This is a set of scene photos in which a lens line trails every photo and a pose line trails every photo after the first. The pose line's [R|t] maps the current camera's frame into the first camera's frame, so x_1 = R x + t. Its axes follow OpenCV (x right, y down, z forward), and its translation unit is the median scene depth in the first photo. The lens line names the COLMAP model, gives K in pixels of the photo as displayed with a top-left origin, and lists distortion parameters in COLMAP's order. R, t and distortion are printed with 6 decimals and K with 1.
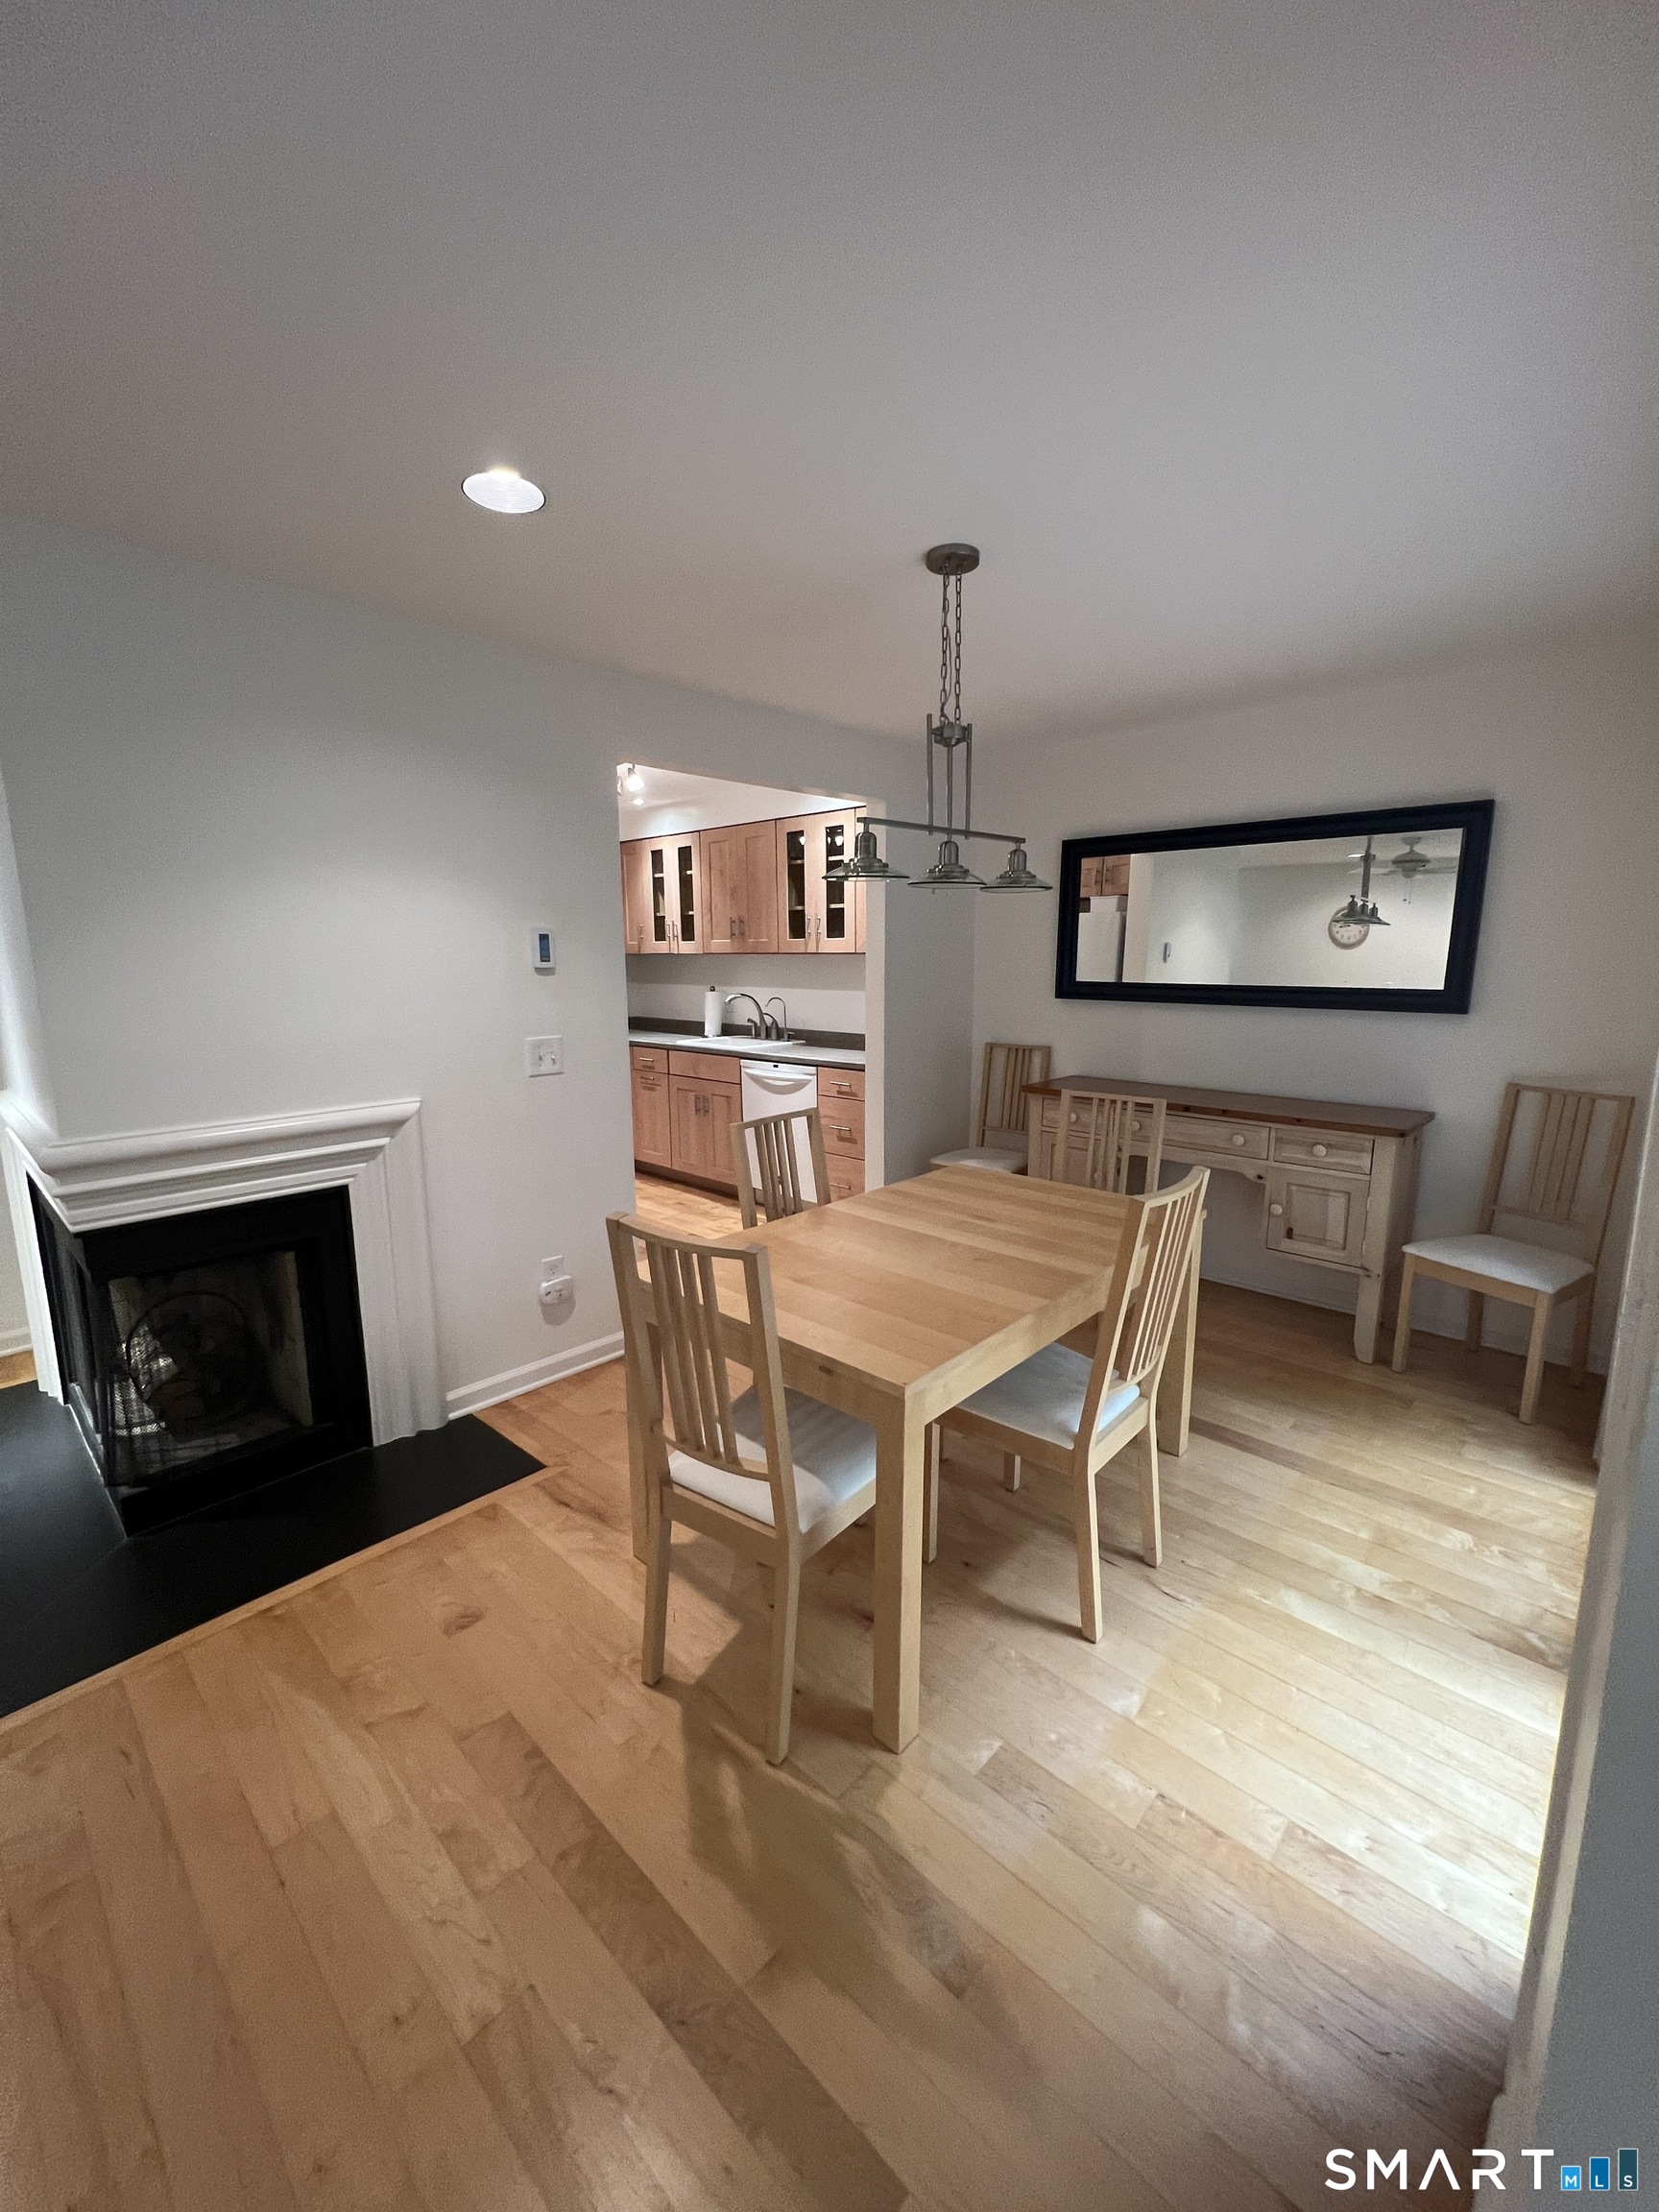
lens RADIAL K [[880.0, 0, 829.5], [0, 880.0, 1106.0], [0, 0, 1]] dist [-0.011966, -0.000241]
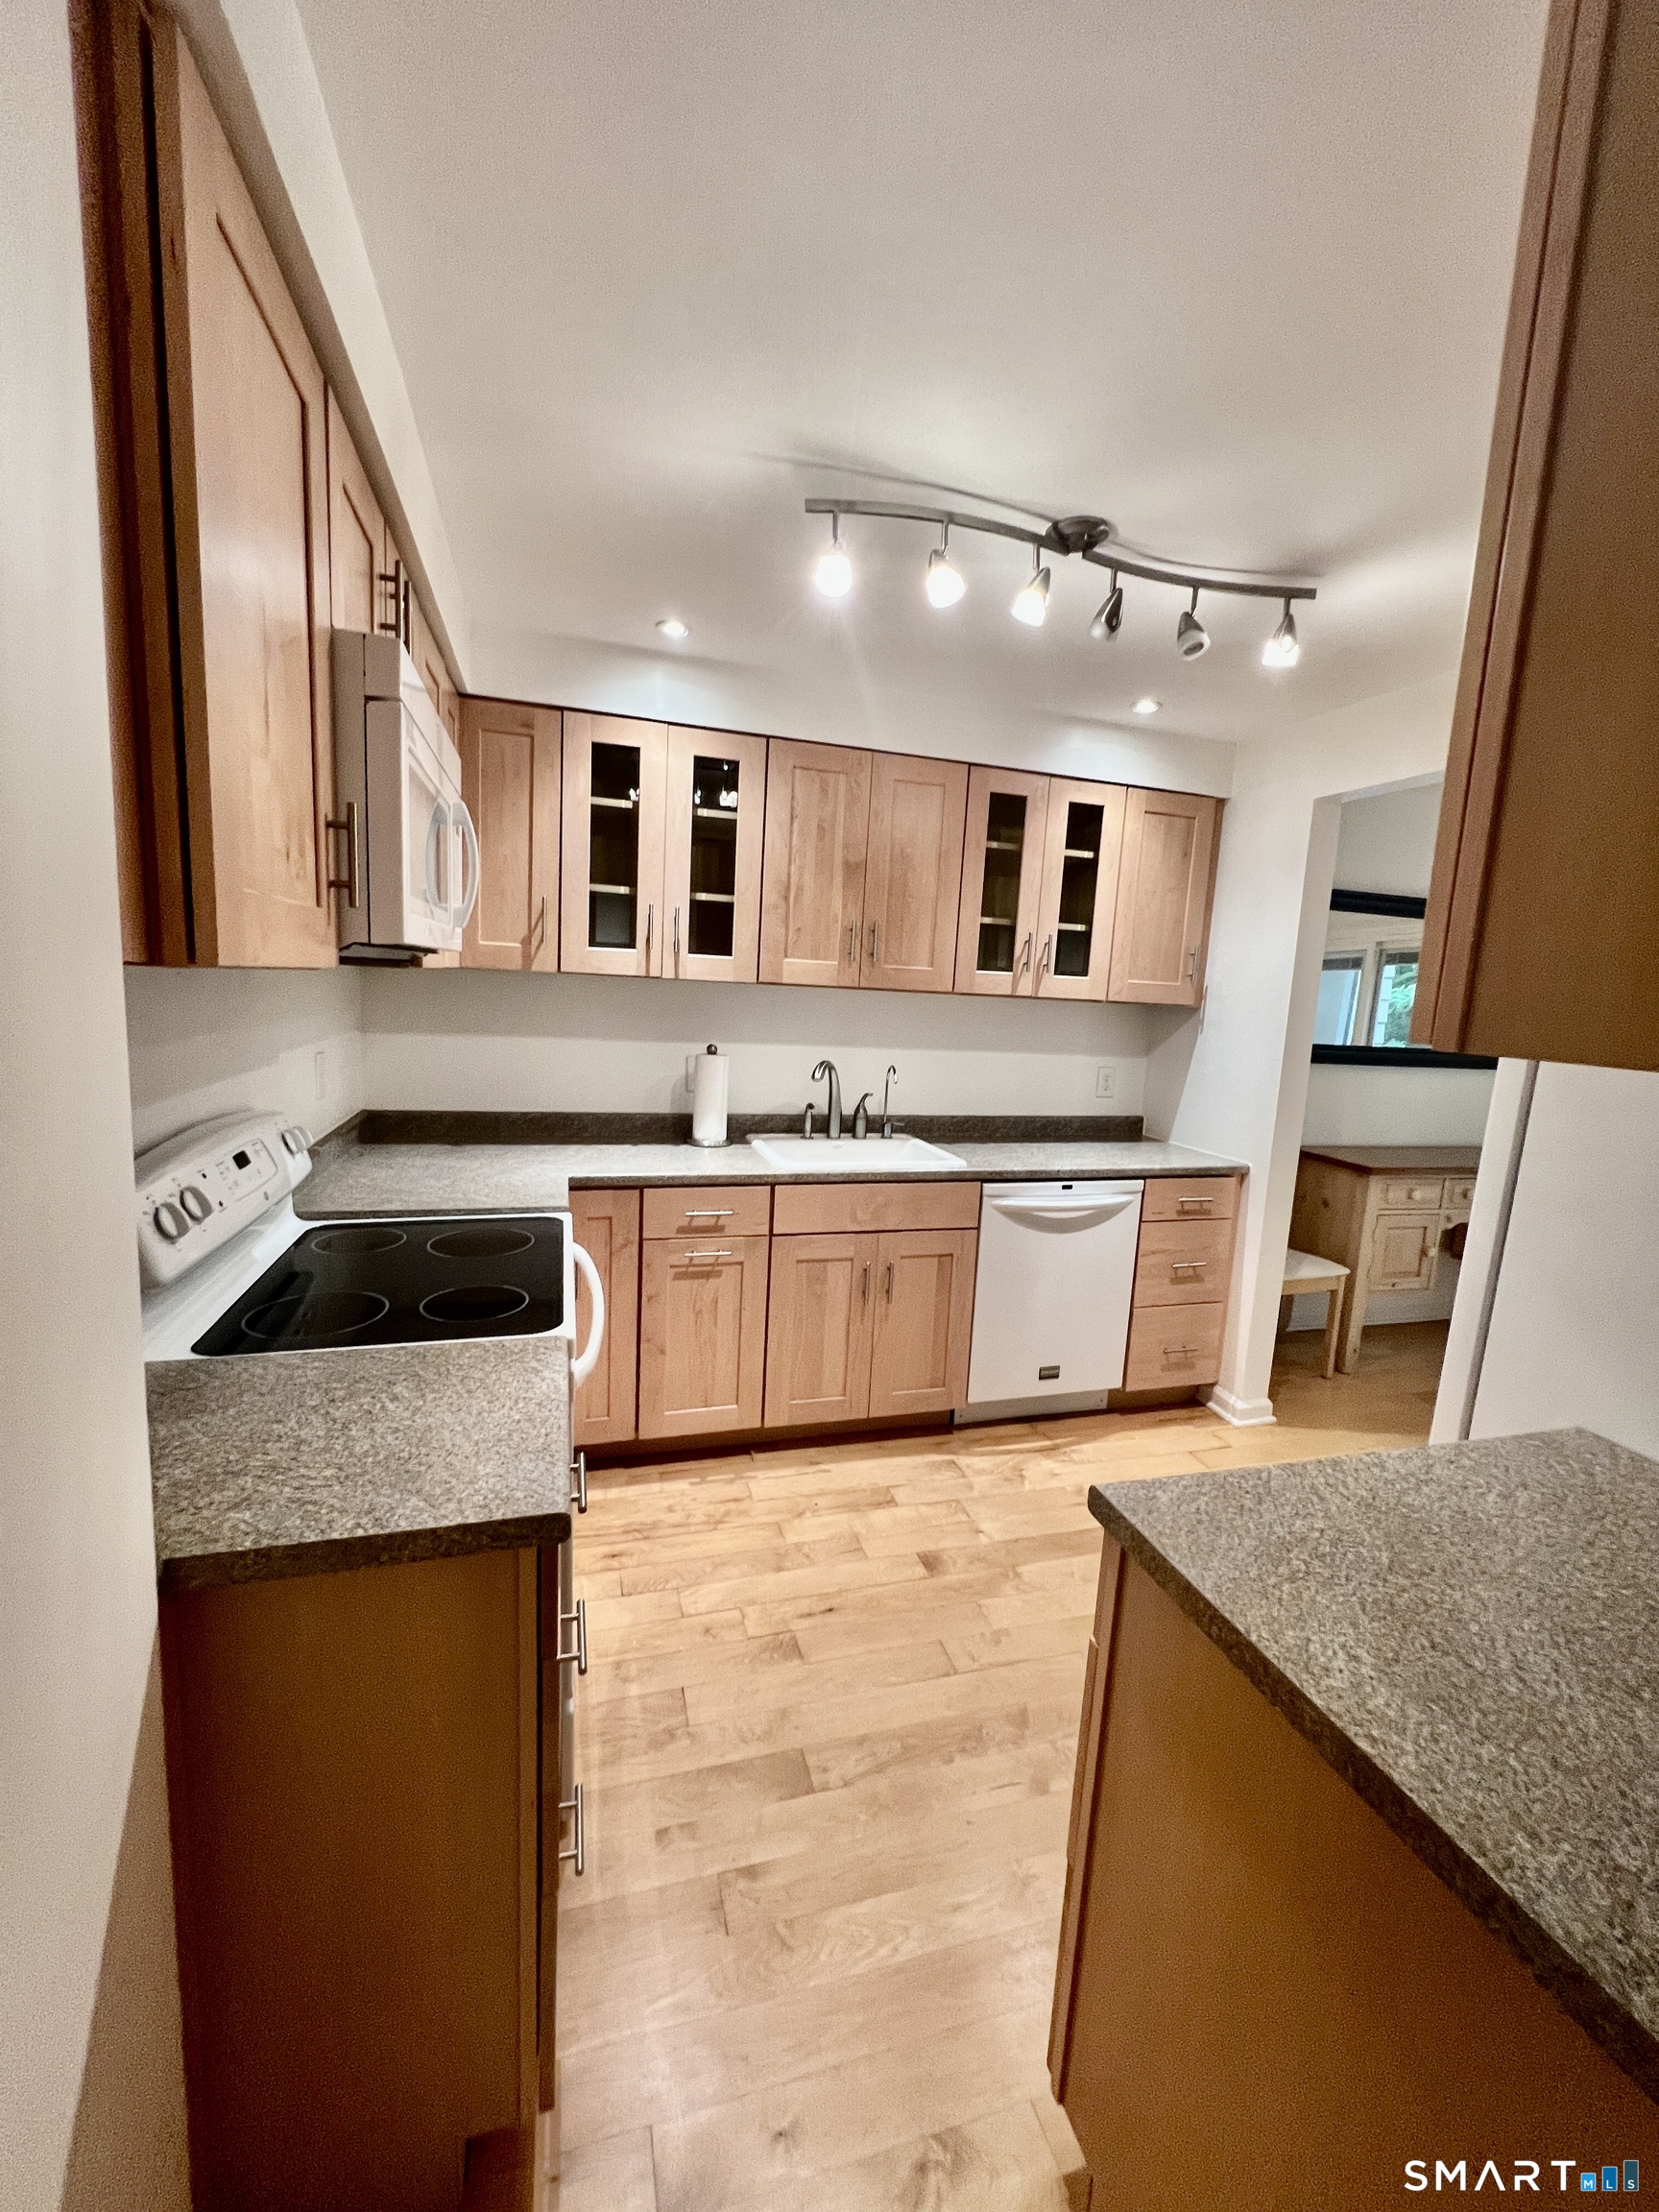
lens RADIAL K [[880.0, 0, 829.5], [0, 880.0, 1106.0], [0, 0, 1]] dist [-0.011966, -0.000241]
pose [[0.507079, -0.079375, 0.858237, -0.590700], [0.099132, 0.994513, 0.033407, -0.123400], [-0.856180, 0.068139, 0.512165, 0.756014]]
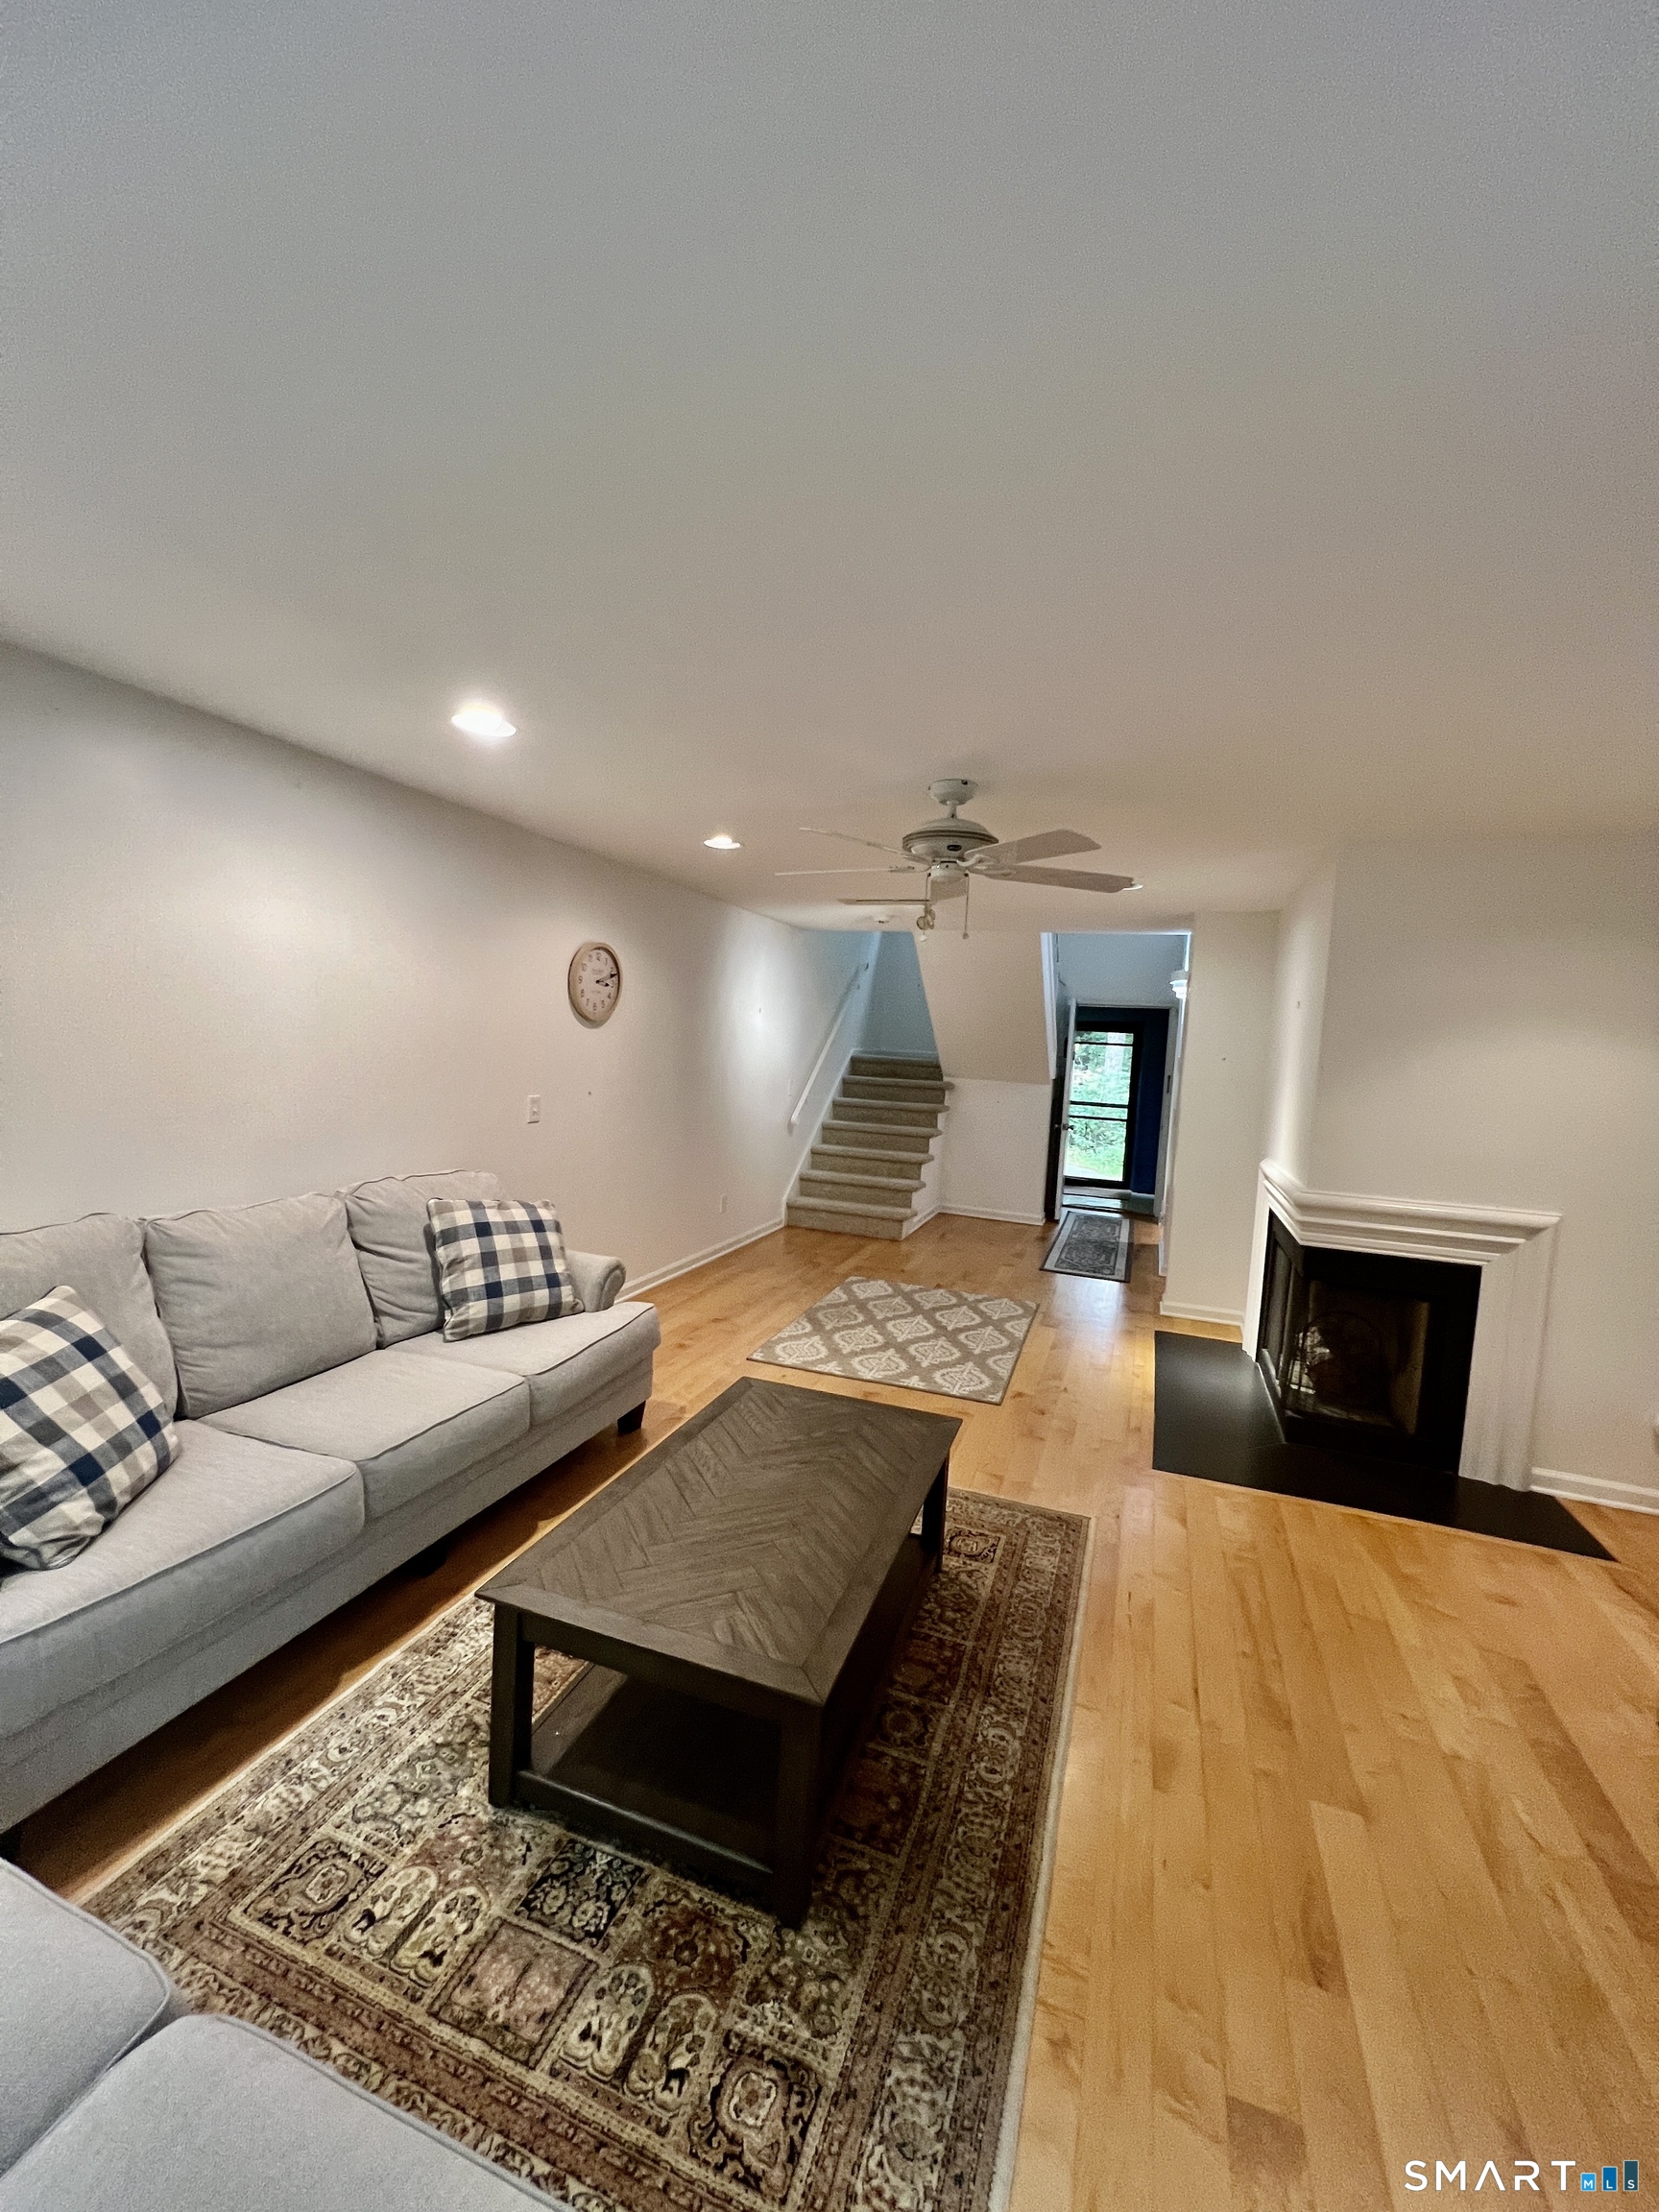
lens RADIAL K [[888.2, 0, 829.5], [0, 888.2, 1106.0], [0, 0, 1]] dist [0.001051, 0.000182]
pose [[0.390494, 0.092060, -0.915991, 0.203915], [-0.211803, 0.977280, 0.007926, 0.038548], [0.895910, 0.190914, 0.401121, -0.349365]]
